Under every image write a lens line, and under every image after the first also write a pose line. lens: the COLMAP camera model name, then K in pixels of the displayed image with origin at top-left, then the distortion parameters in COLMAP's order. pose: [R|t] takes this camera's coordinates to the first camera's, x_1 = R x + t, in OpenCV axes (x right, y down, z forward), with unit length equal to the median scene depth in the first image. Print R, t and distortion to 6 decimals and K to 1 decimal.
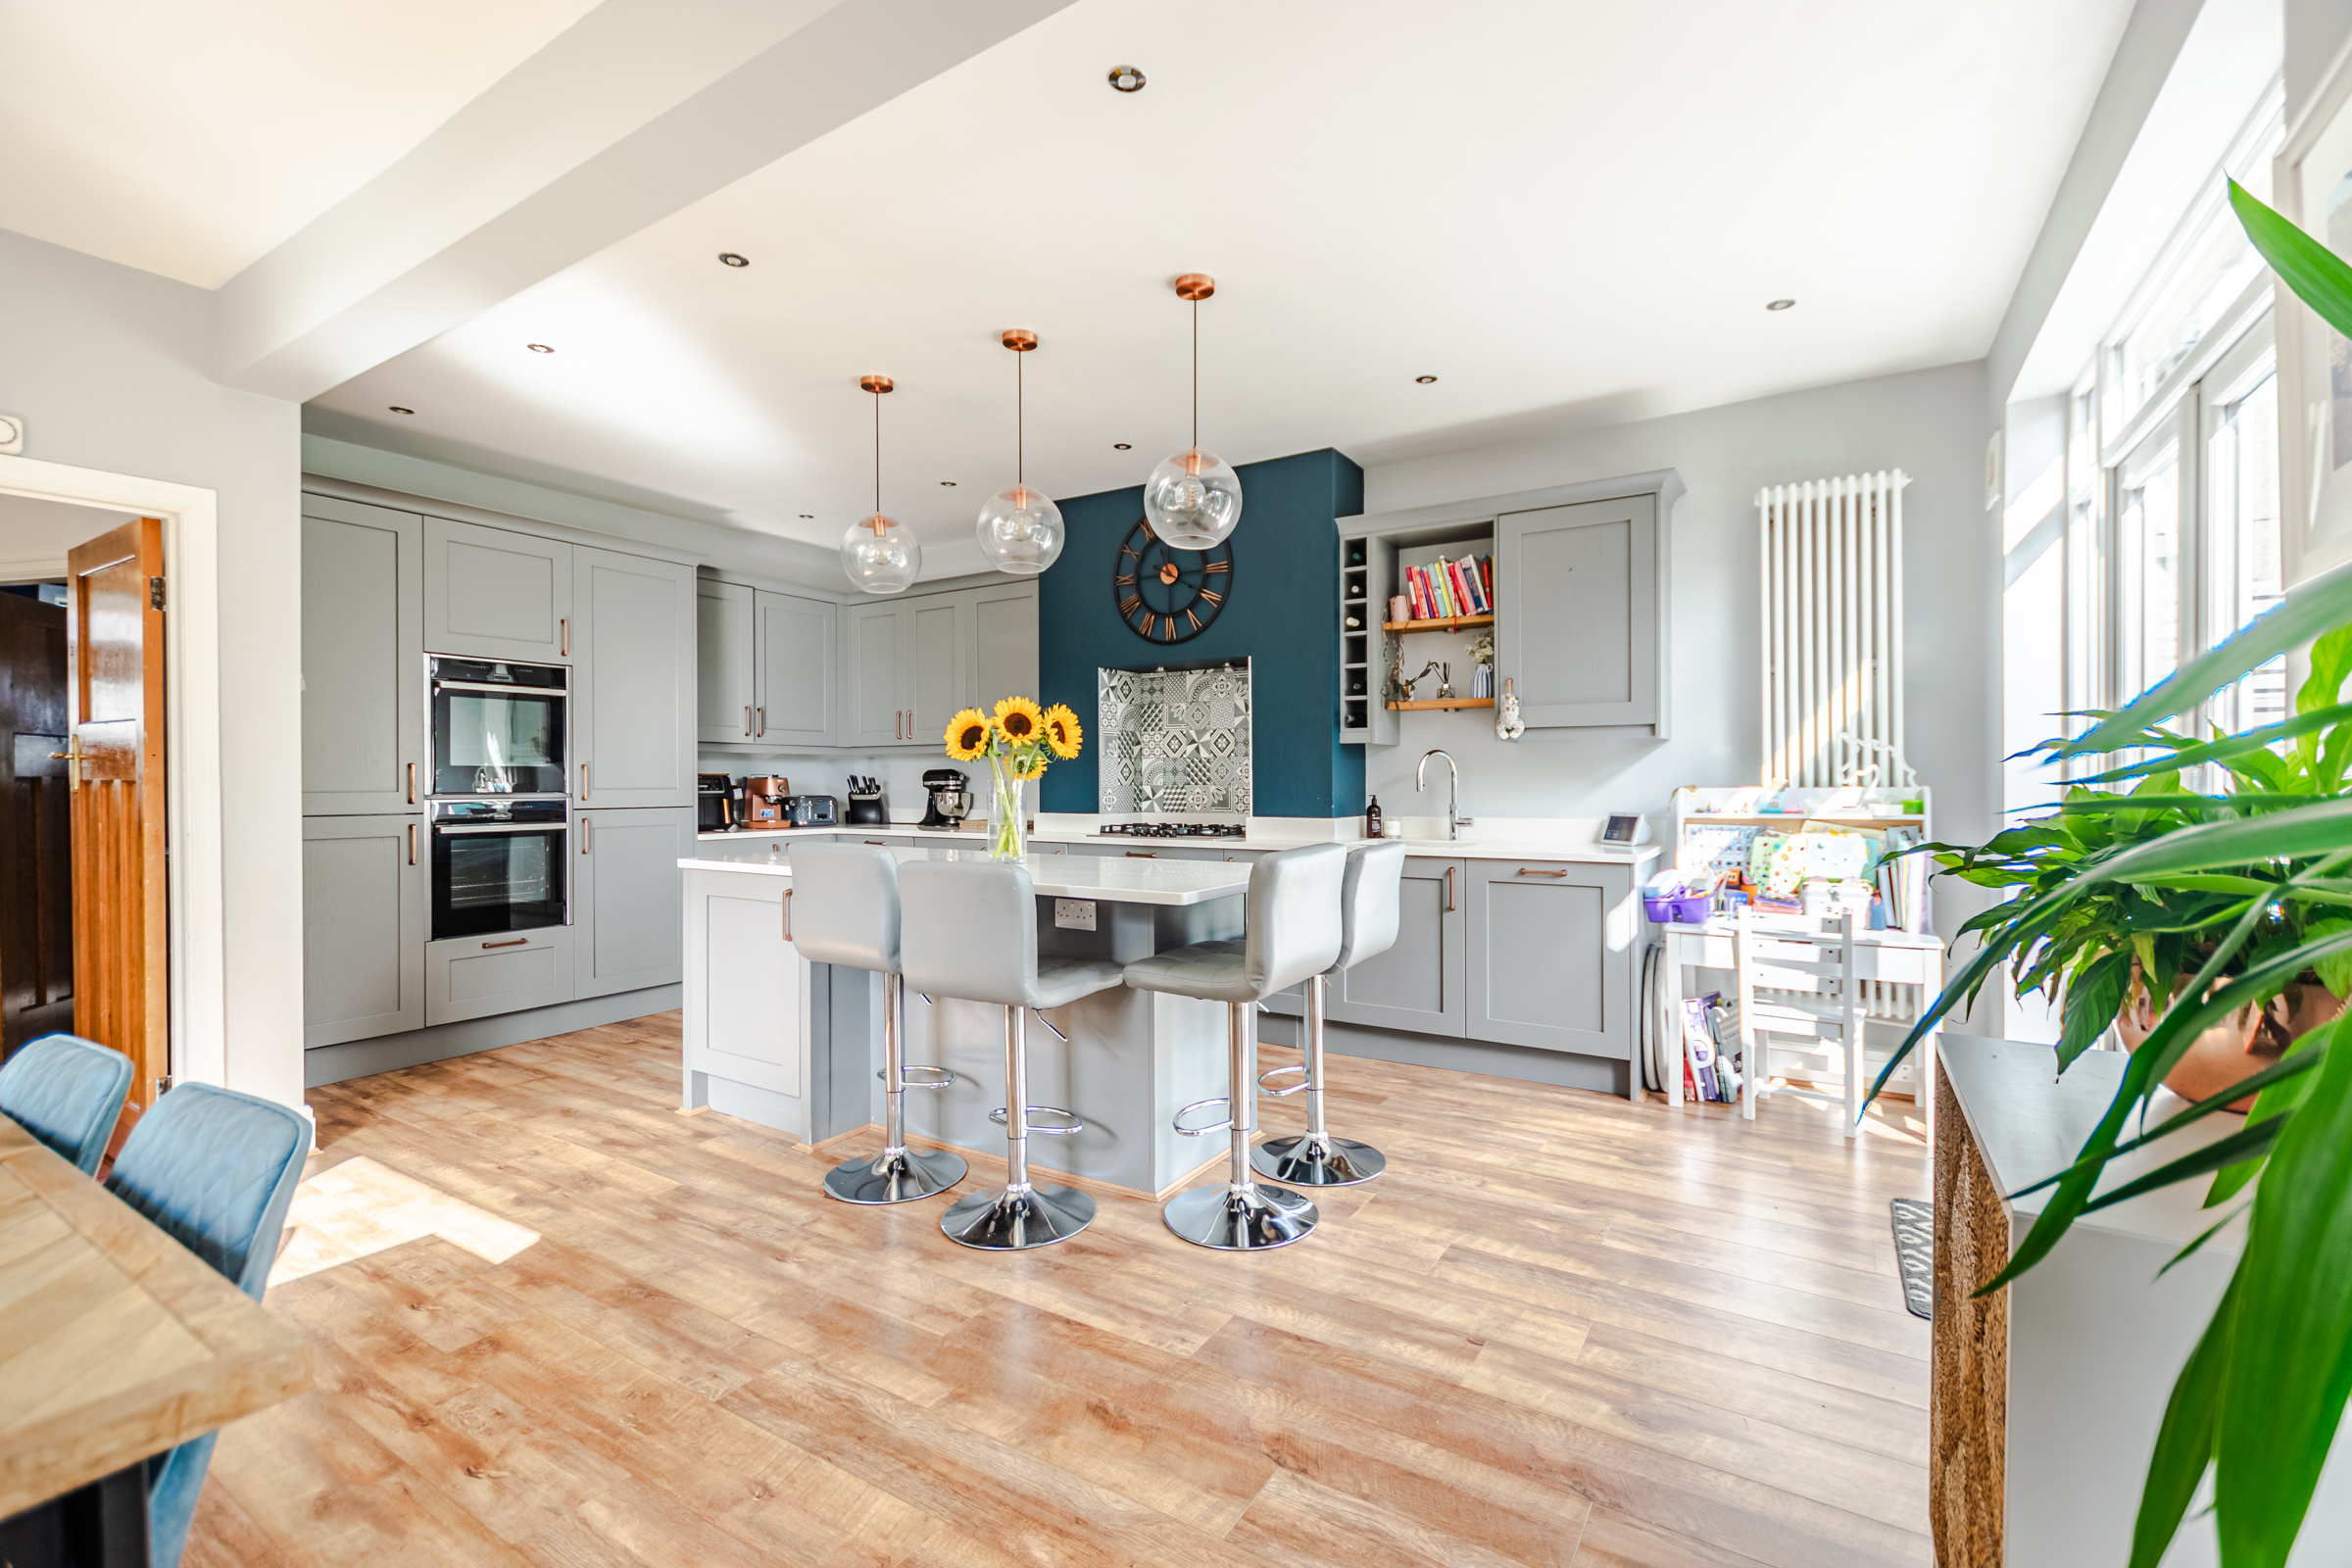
lens RADIAL K [[1011.7, 0, 1170.5], [0, 1011.7, 779.2], [0, 0, 1]] dist [0.004850, -0.000190]
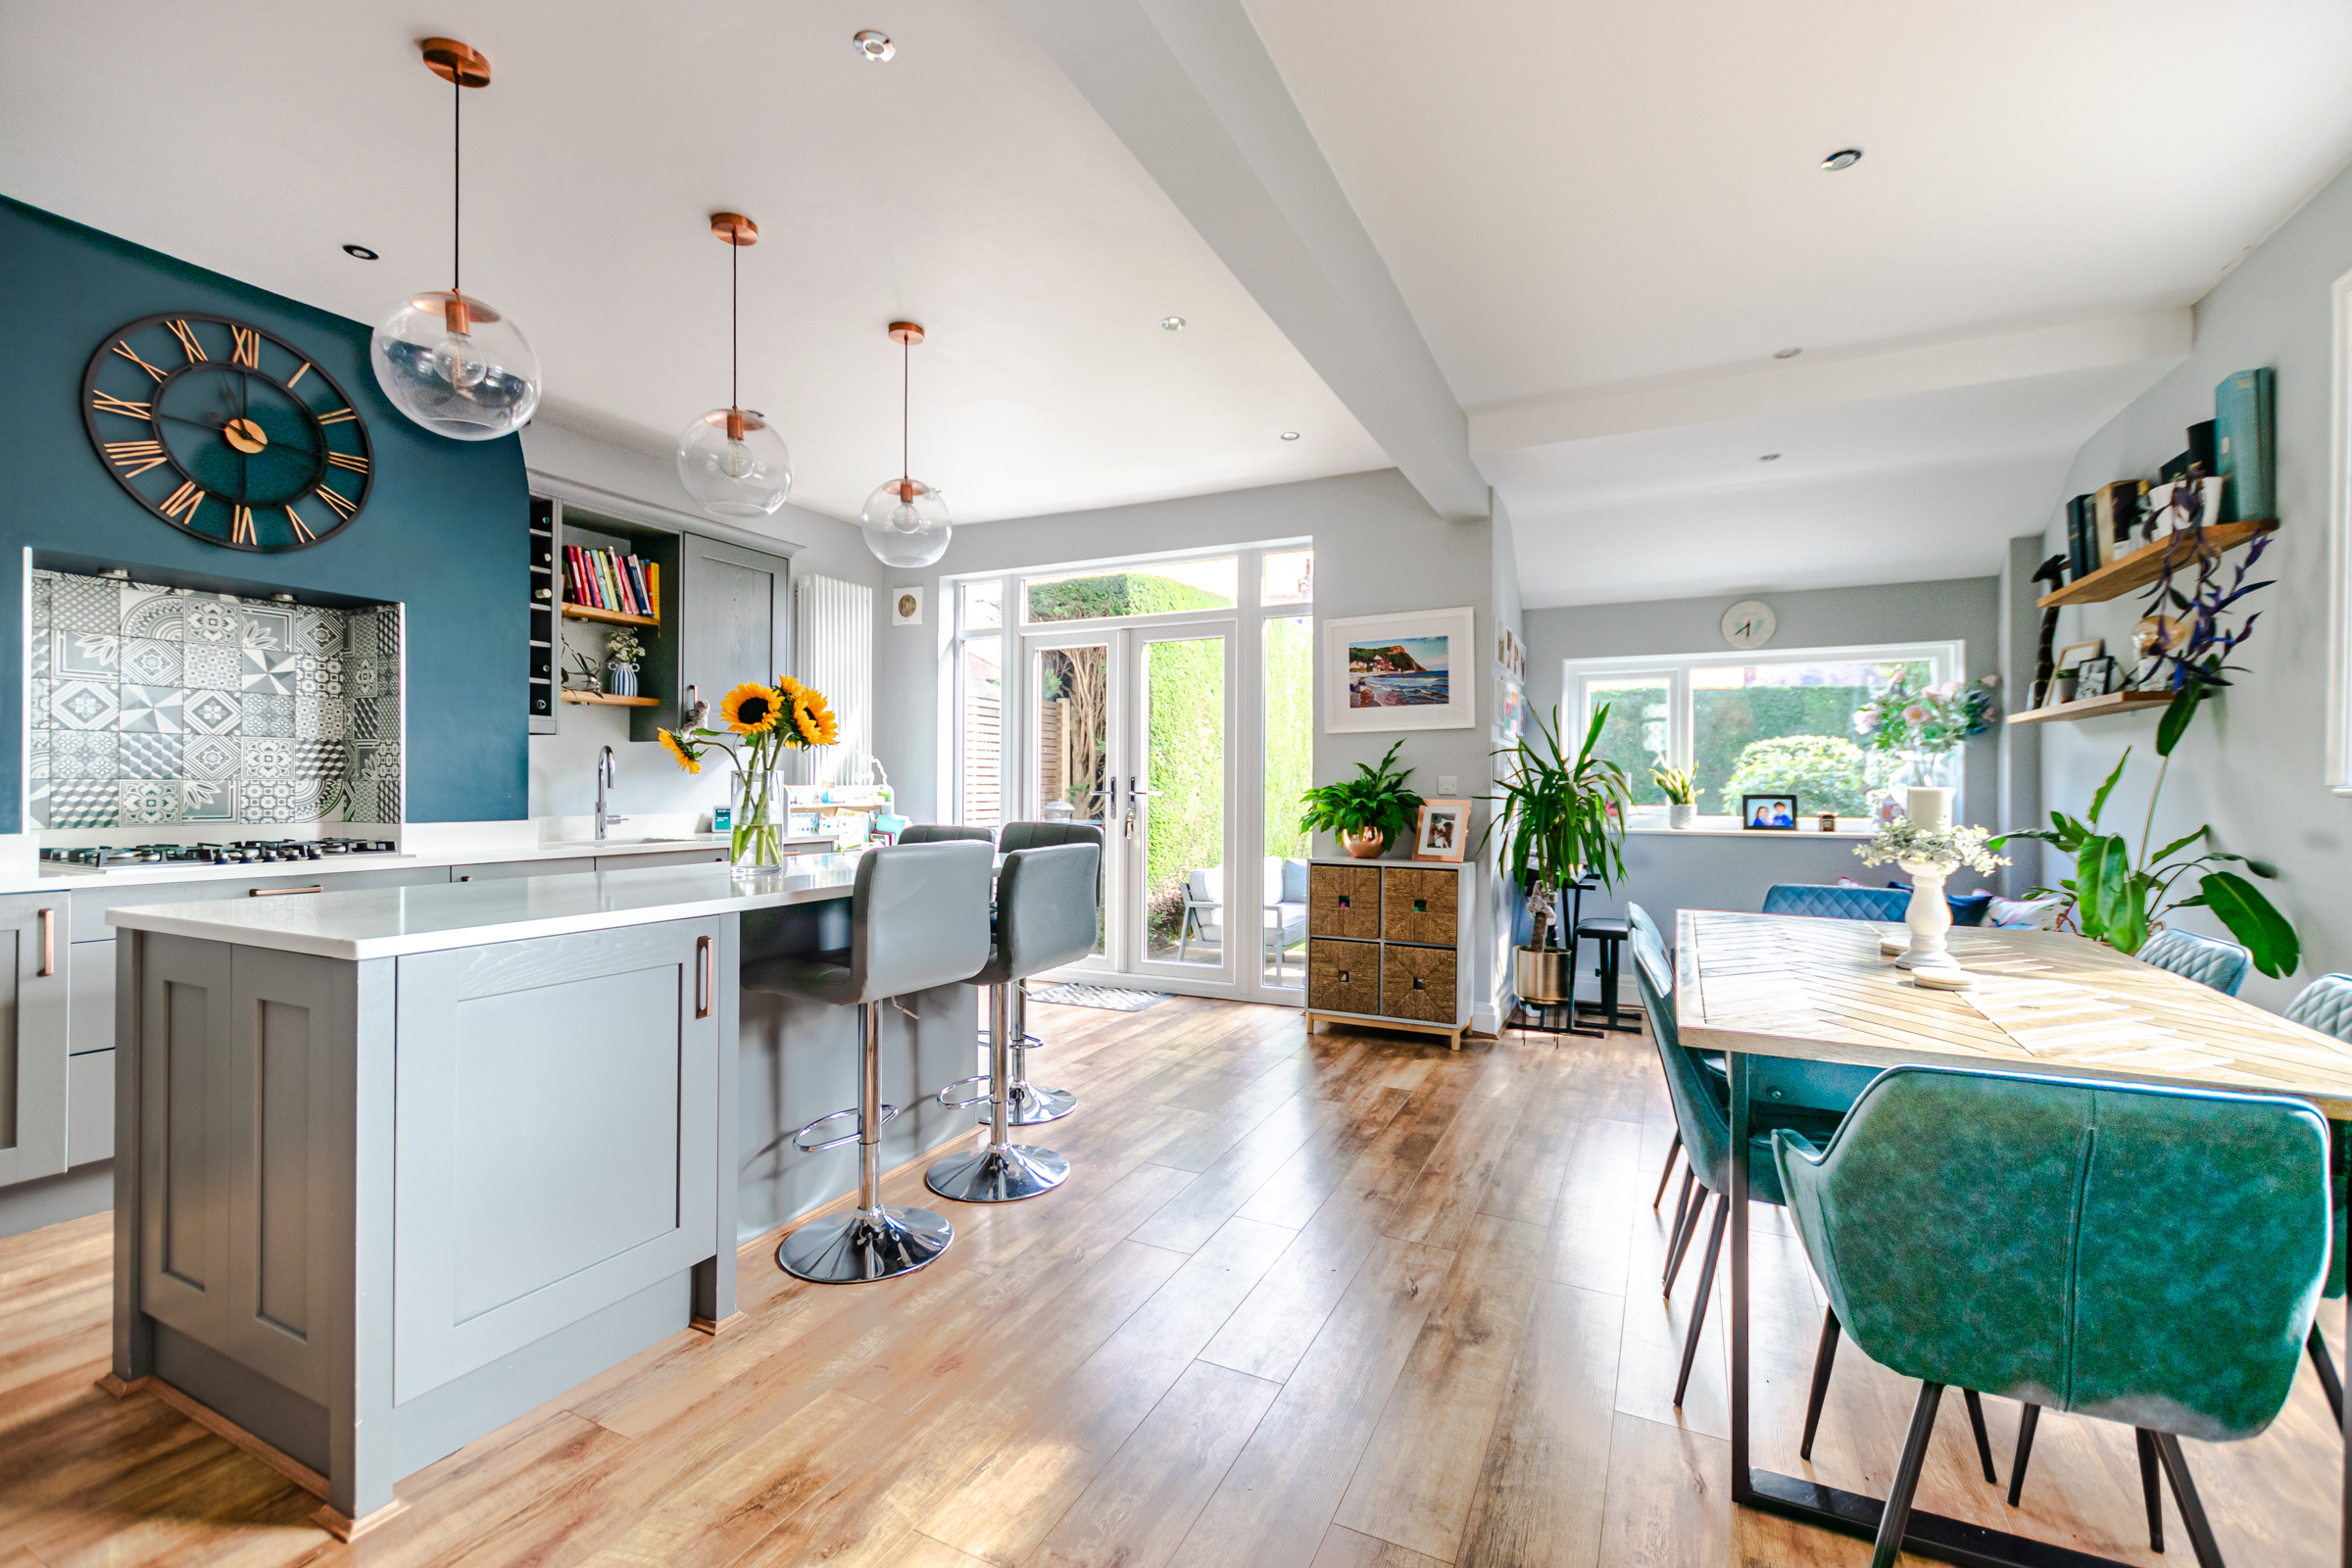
lens RADIAL K [[1011.7, 0, 1186.3], [0, 1011.7, 793.6], [0, 0, 1]] dist [0.004850, -0.000190]
pose [[-0.121060, -0.003005, 0.992641, -0.748455], [-0.006756, 0.999975, 0.002203, 0.010405], [-0.992622, -0.006440, -0.121077, 0.555414]]
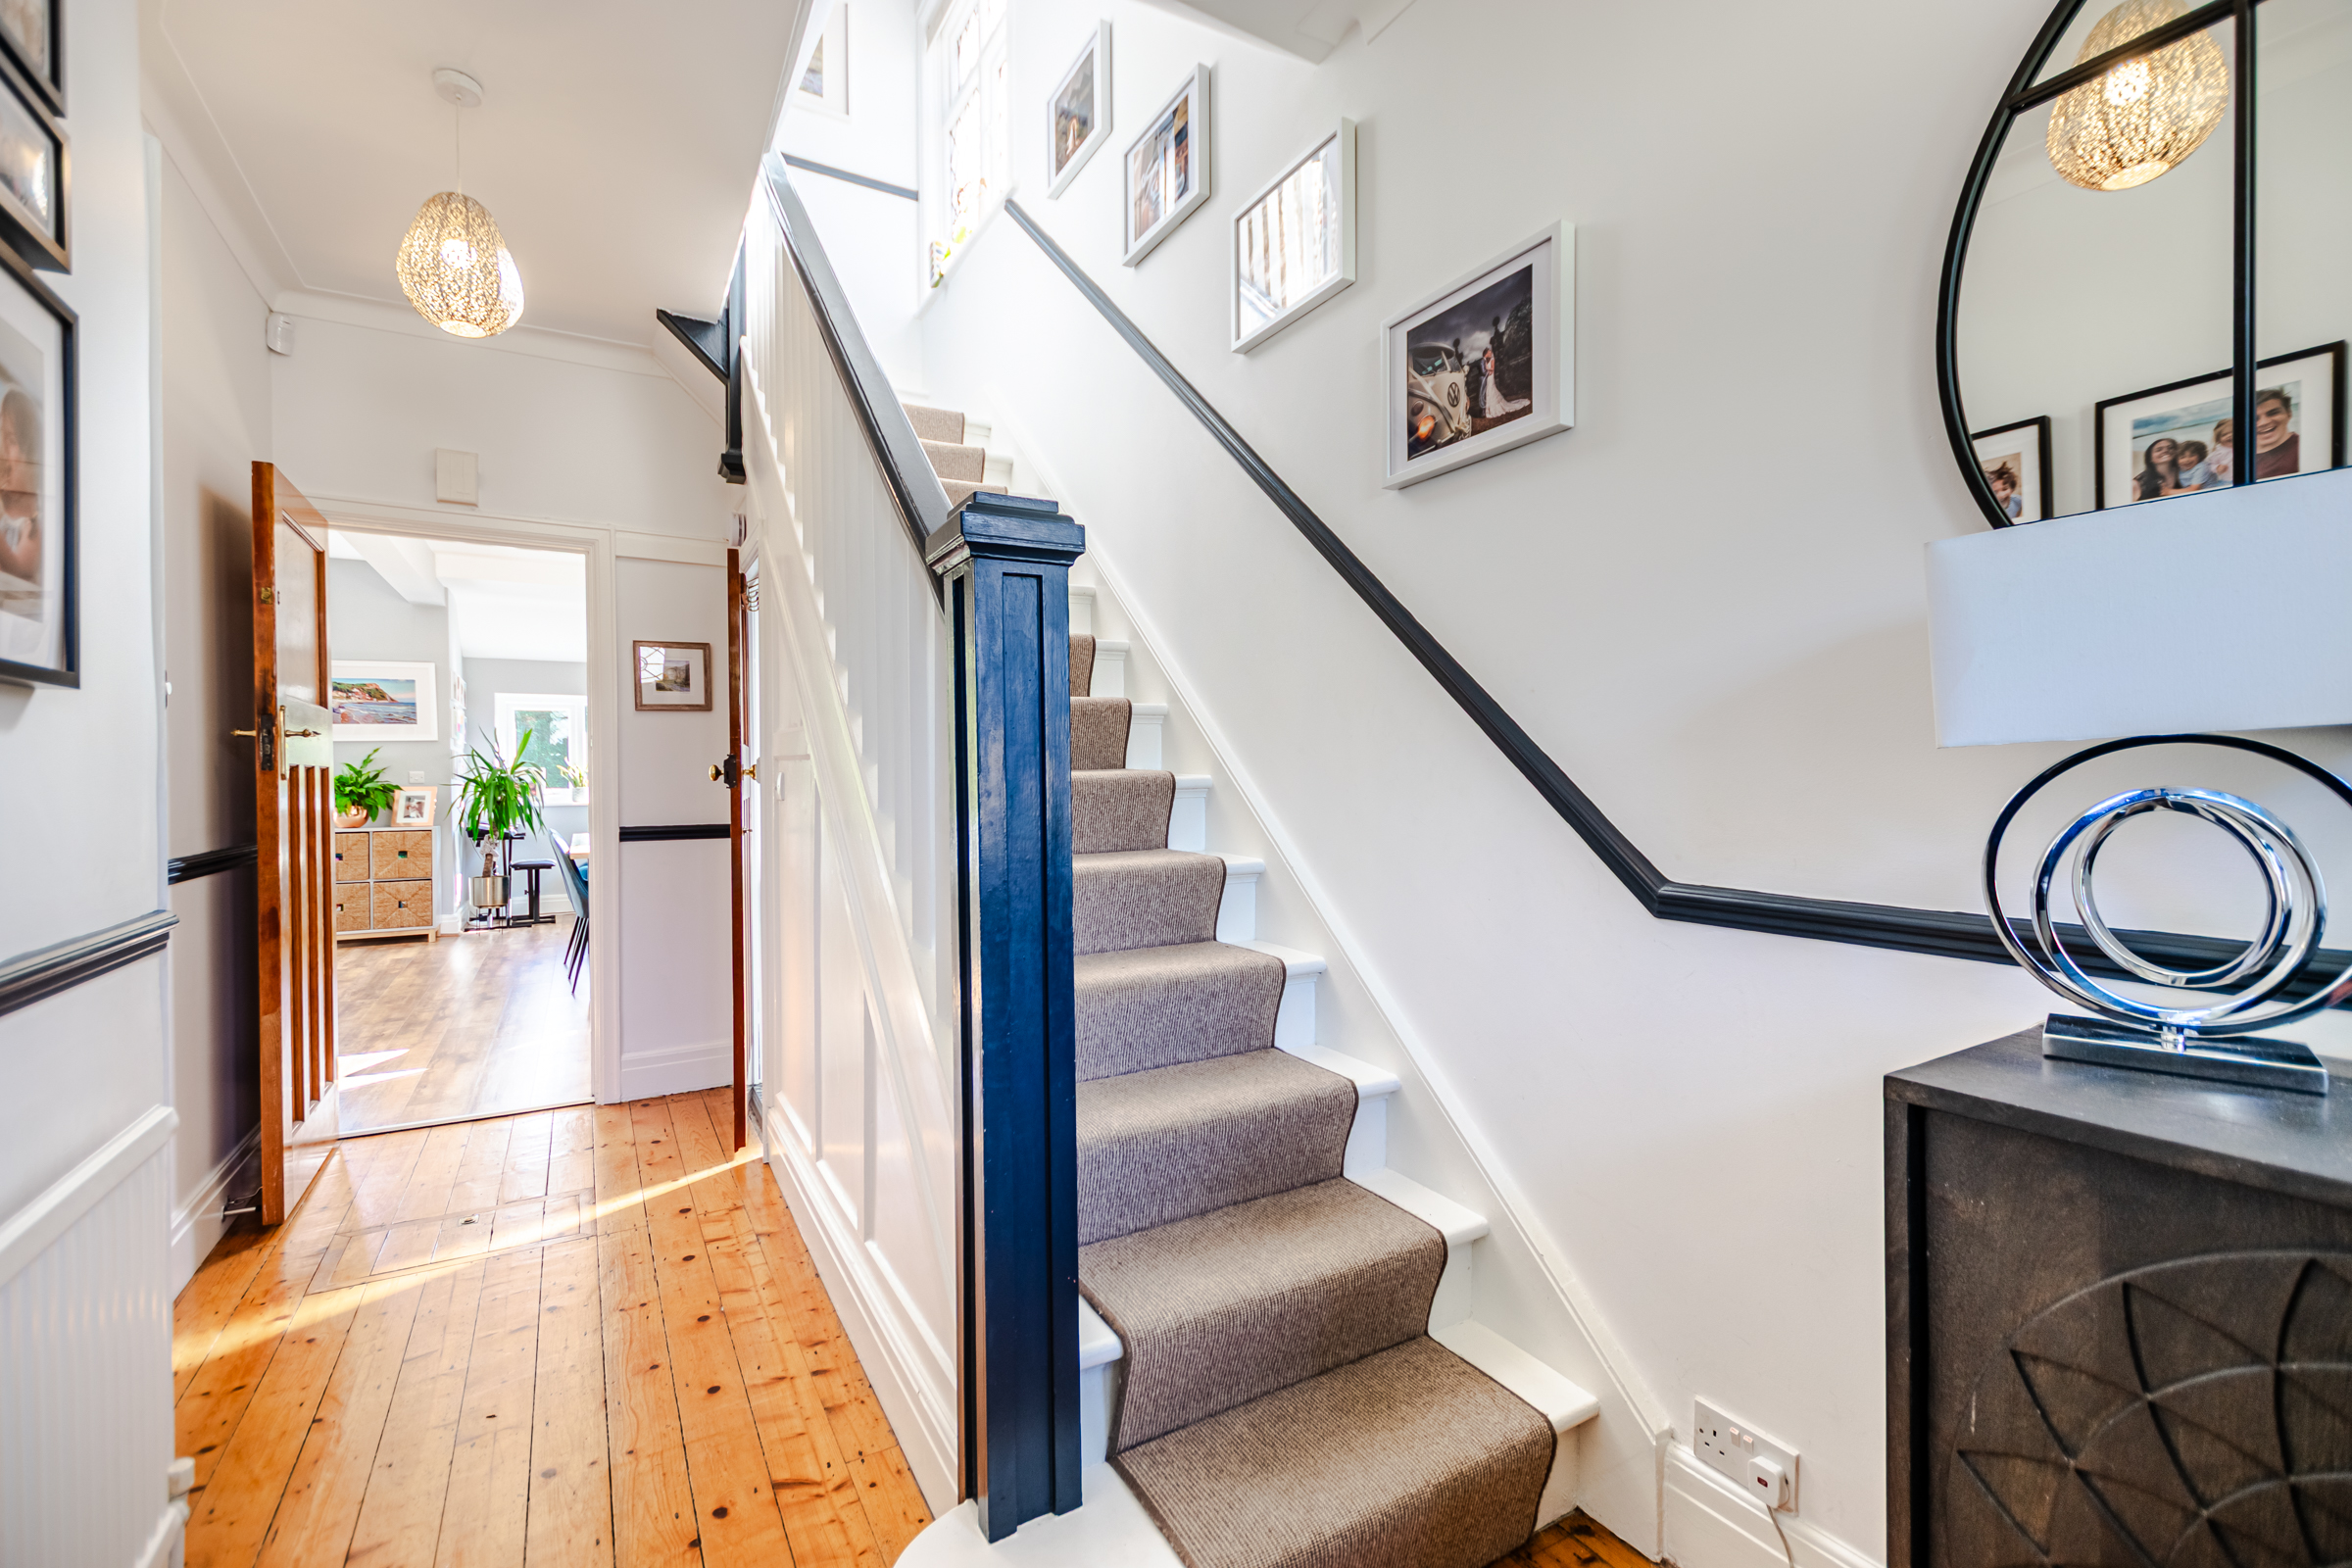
lens RADIAL K [[1011.7, 0, 1194.1], [0, 1011.7, 780.3], [0, 0, 1]] dist [0.004850, -0.000190]
pose [[-0.897009, -0.002421, 0.442006, -1.269731], [0.004240, 0.999892, 0.014080, -0.002929], [-0.441992, 0.014504, -0.896902, 0.879097]]
